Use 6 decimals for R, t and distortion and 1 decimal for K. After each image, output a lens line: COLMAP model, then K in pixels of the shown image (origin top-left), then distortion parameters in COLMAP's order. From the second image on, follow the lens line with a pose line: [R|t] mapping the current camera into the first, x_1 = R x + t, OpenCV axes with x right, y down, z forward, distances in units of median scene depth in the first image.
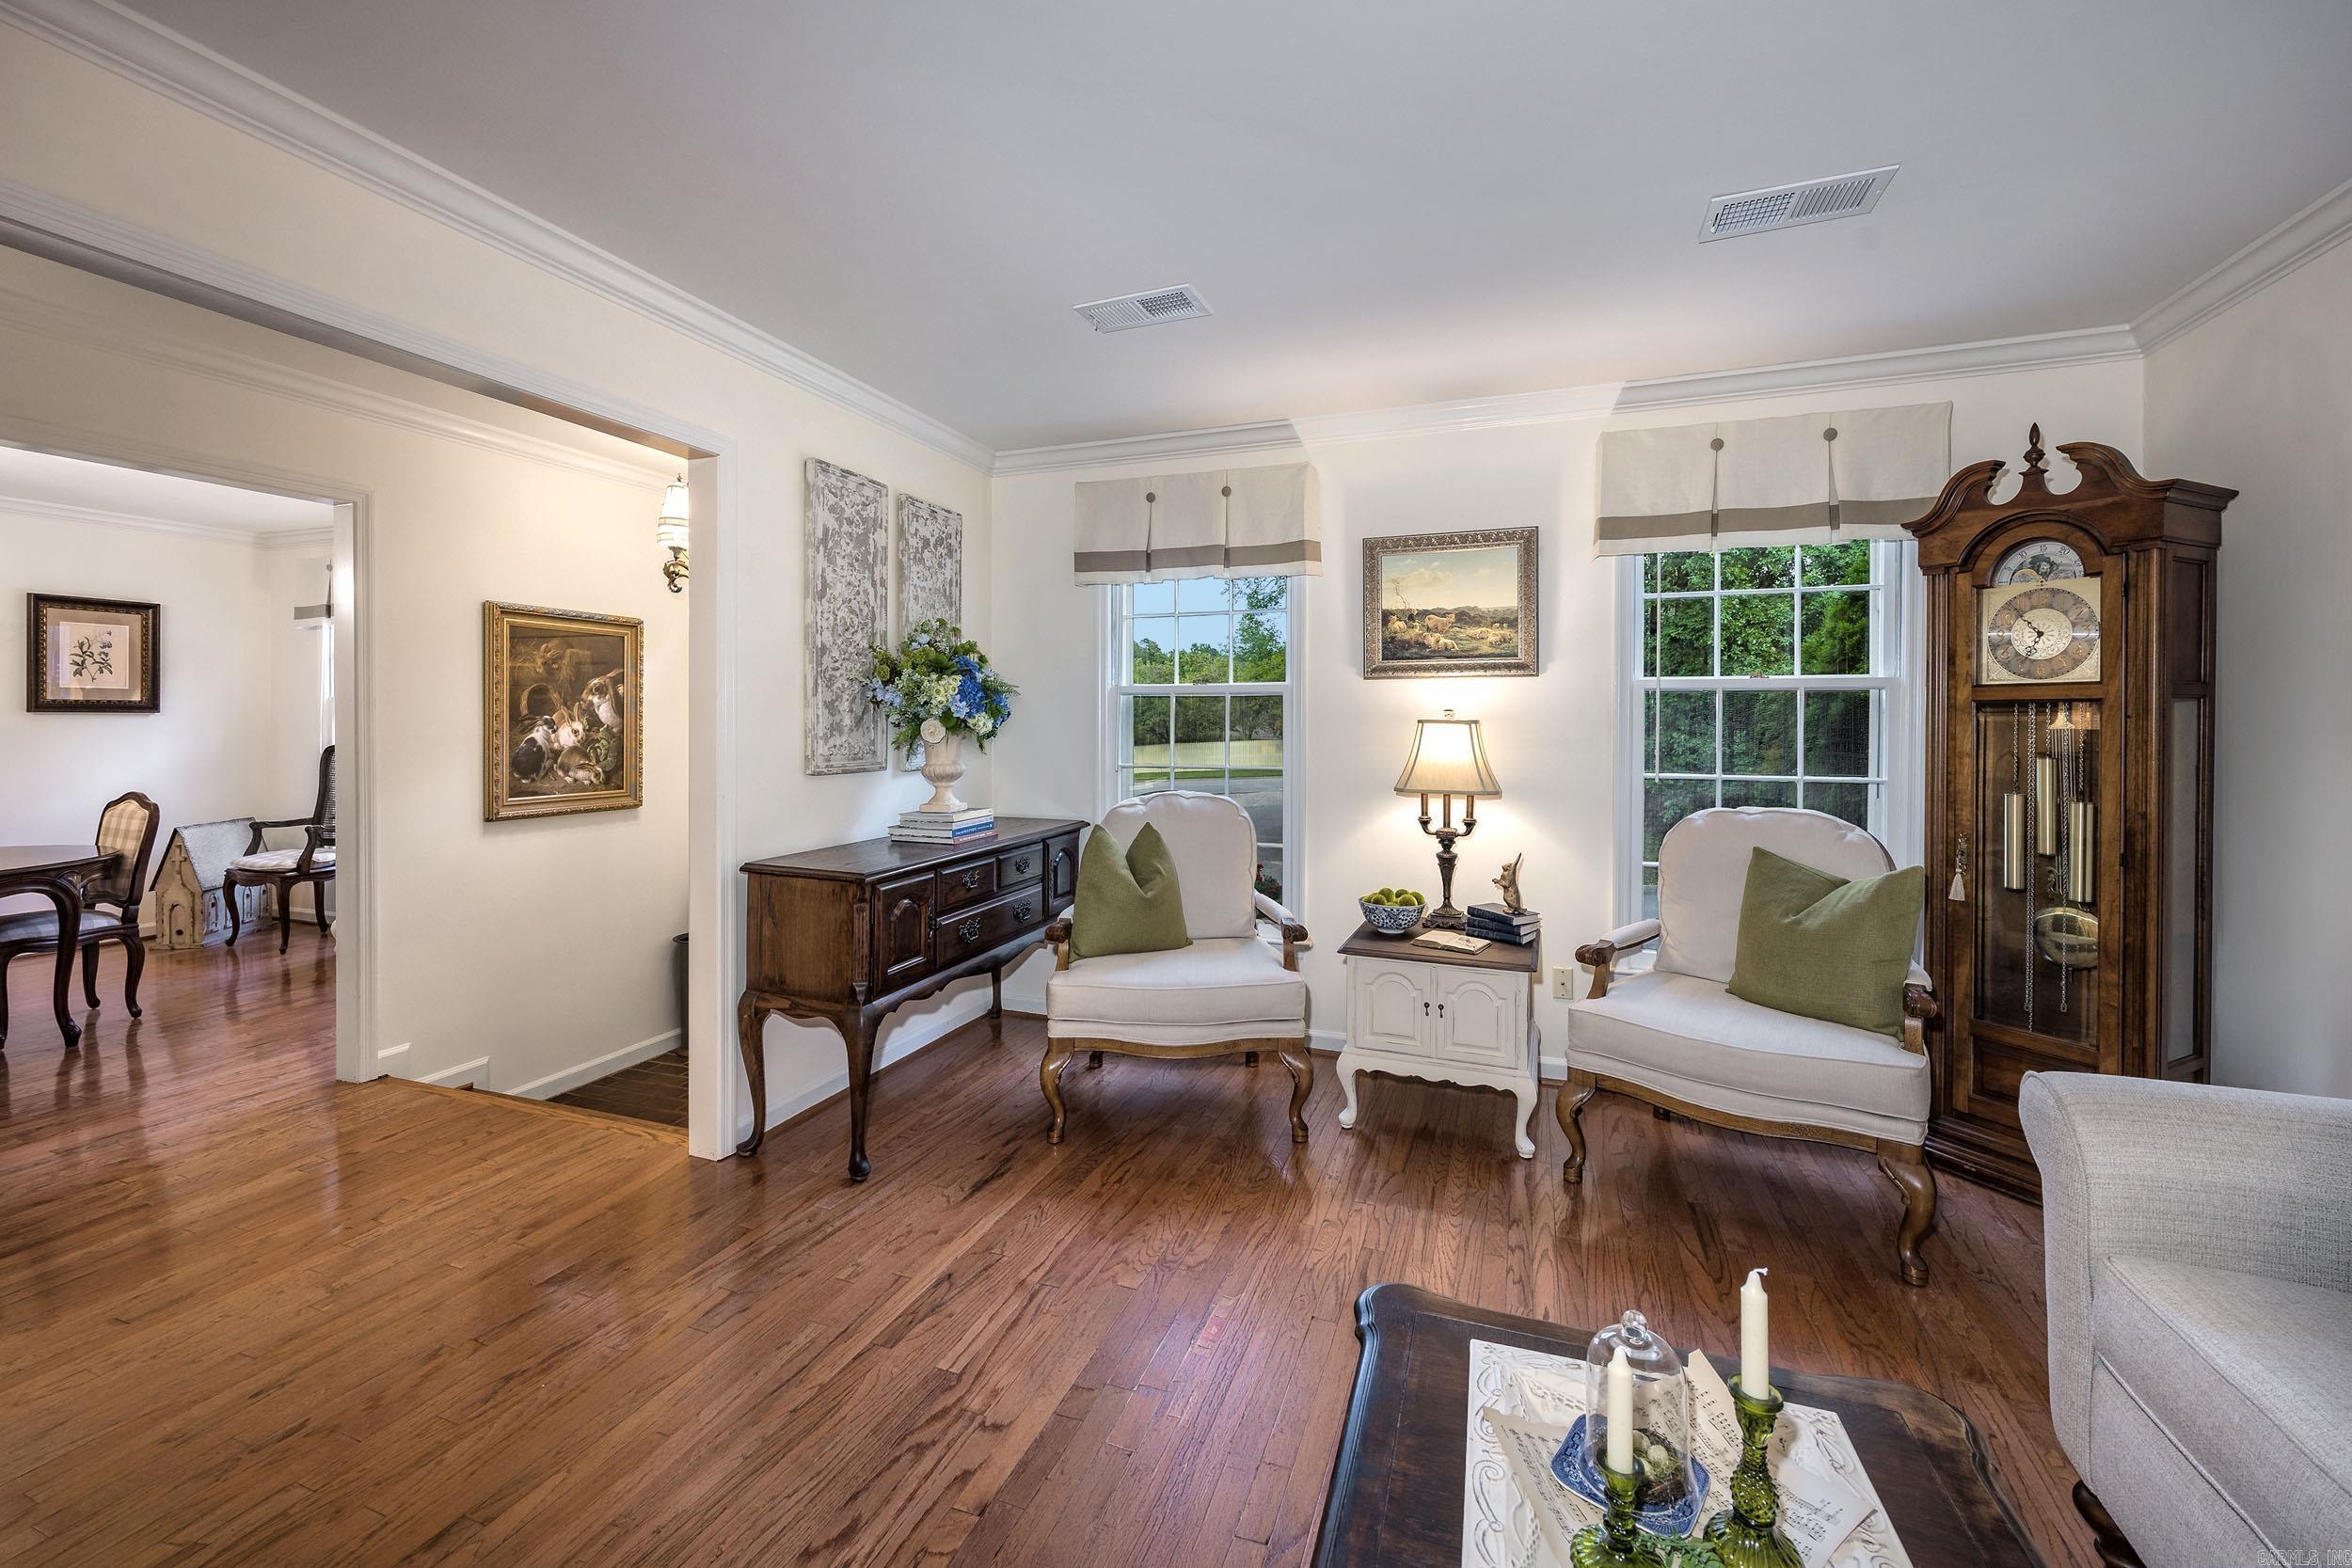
lens RADIAL K [[981.8, 0, 1138.2], [0, 981.8, 728.2], [0, 0, 1]] dist [-0.001209, -0.000007]
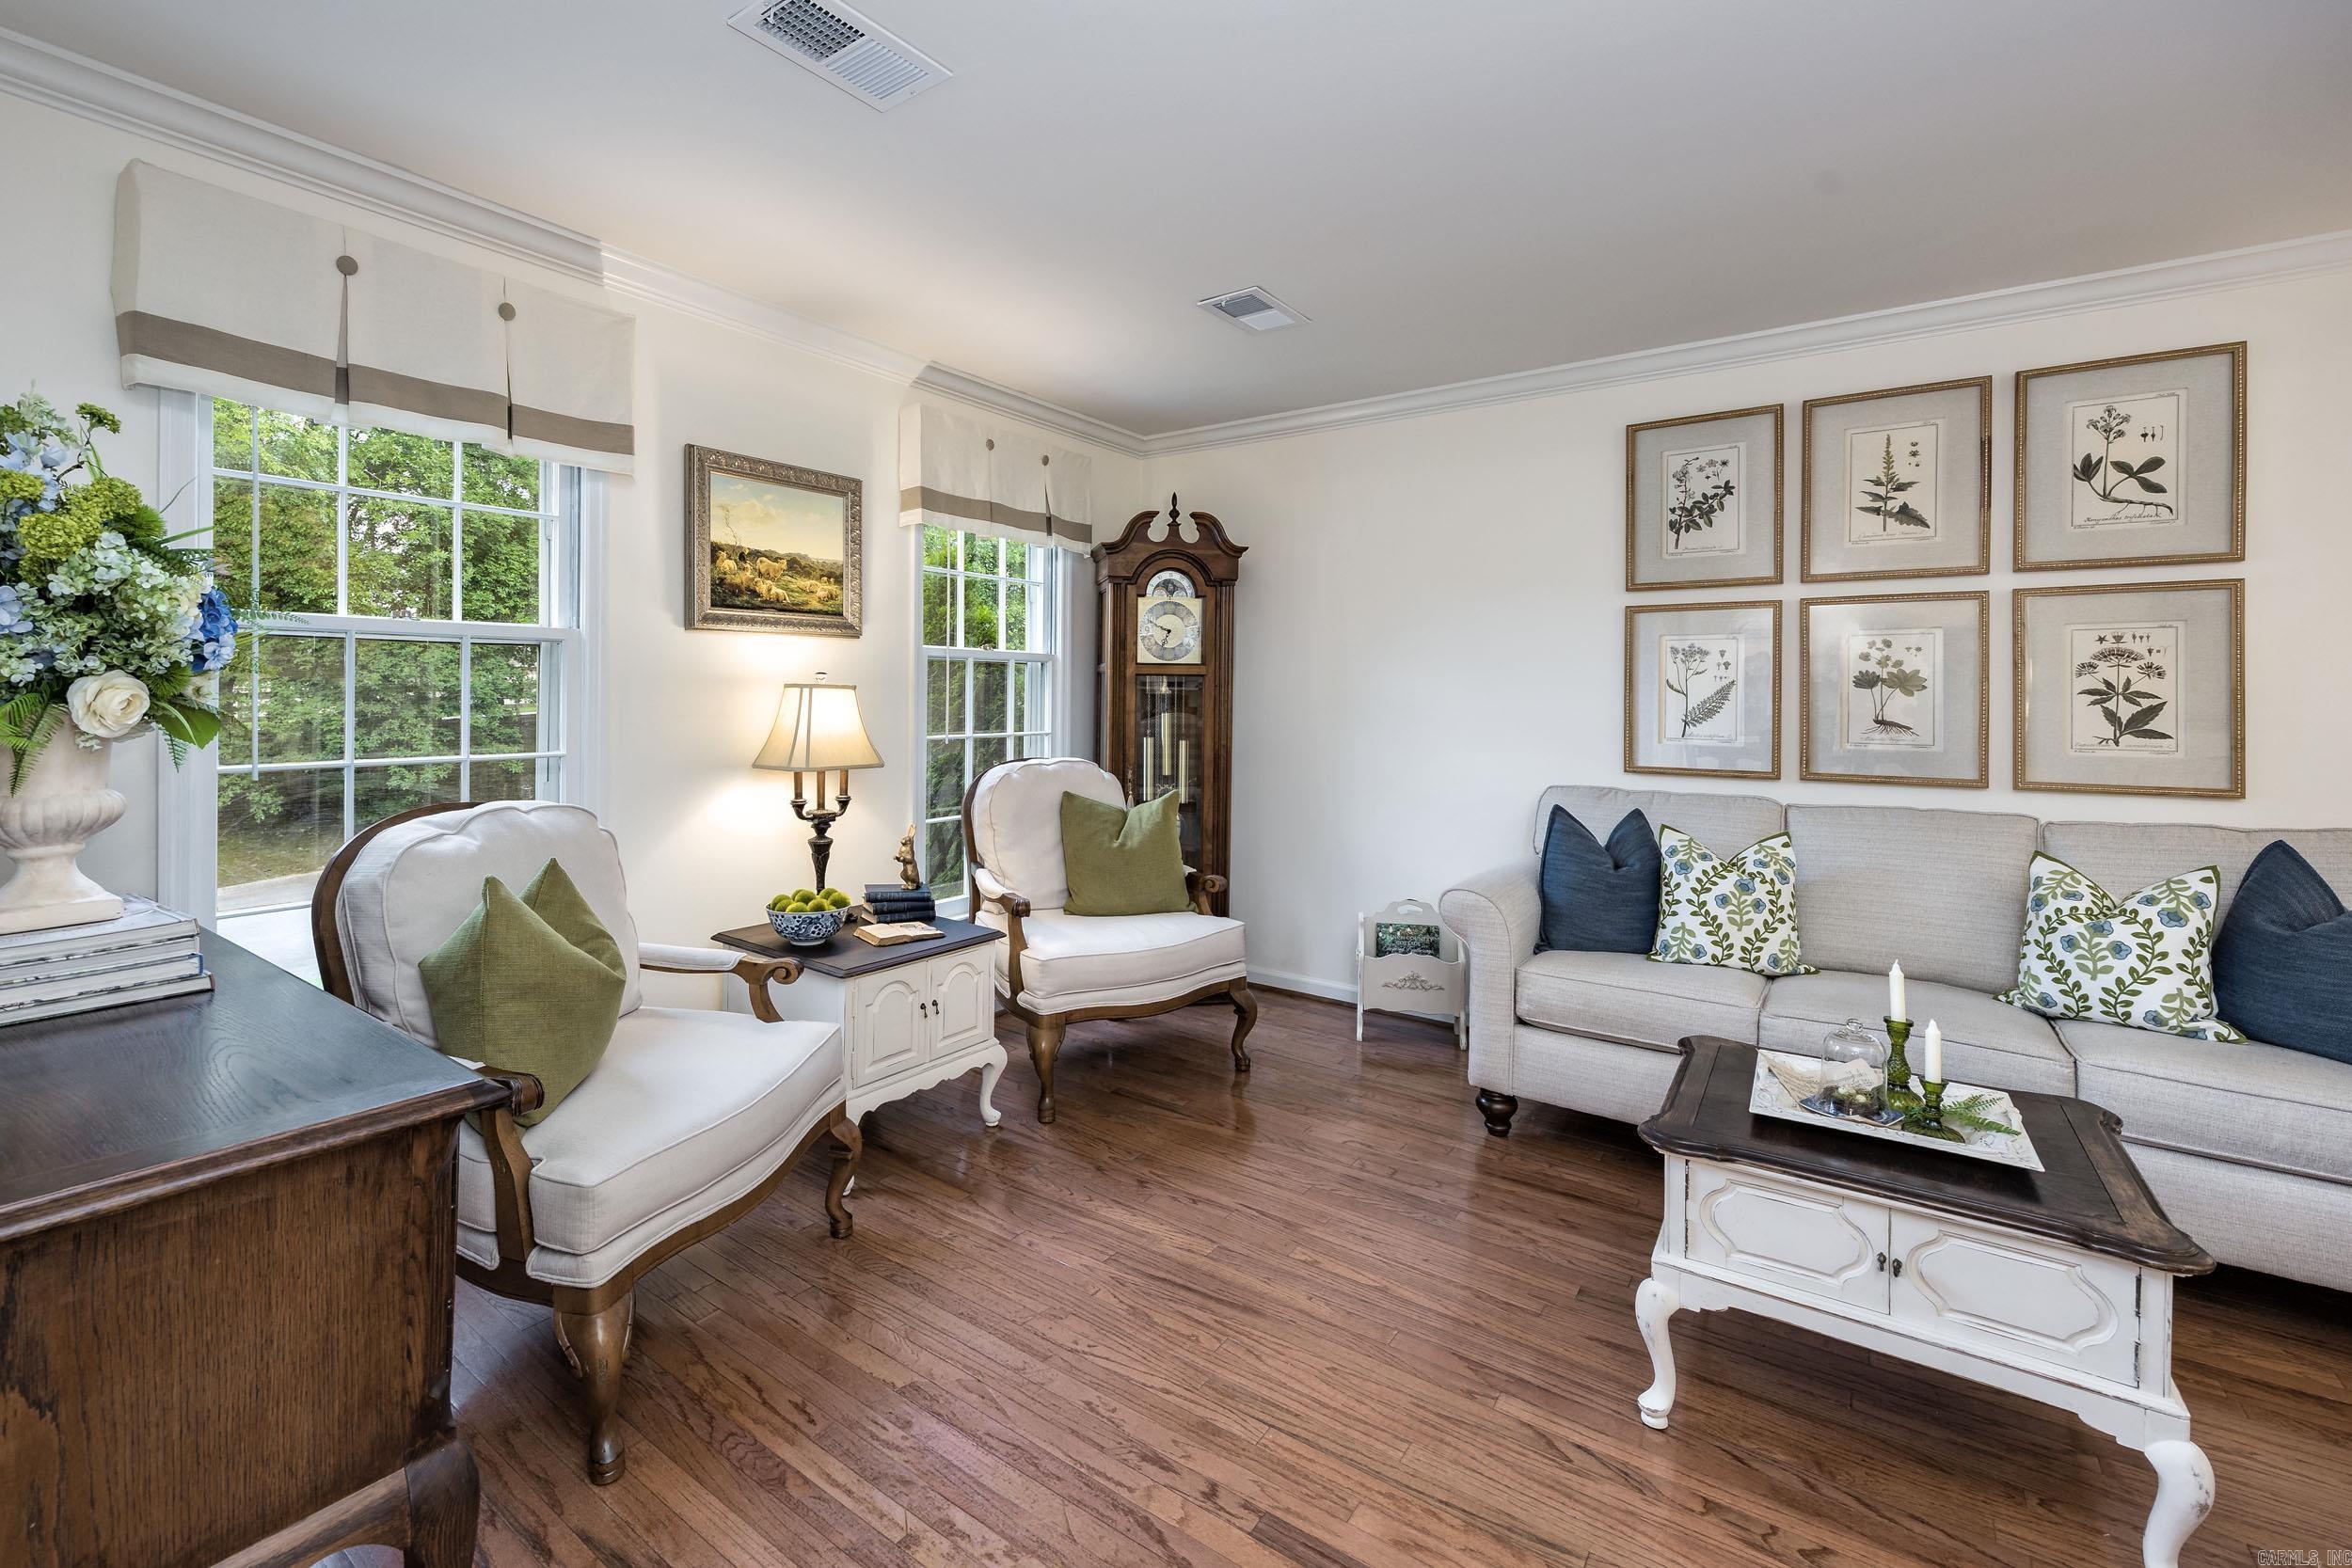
lens RADIAL K [[995.3, 0, 1083.6], [0, 995.3, 698.8], [0, 0, 1]] dist [-0.001925, -0.000297]
pose [[0.274308, -0.003933, 0.961634, -0.461992], [0.004228, 0.999987, 0.002884, 0.002946], [-0.961633, 0.003274, 0.274321, 0.540527]]
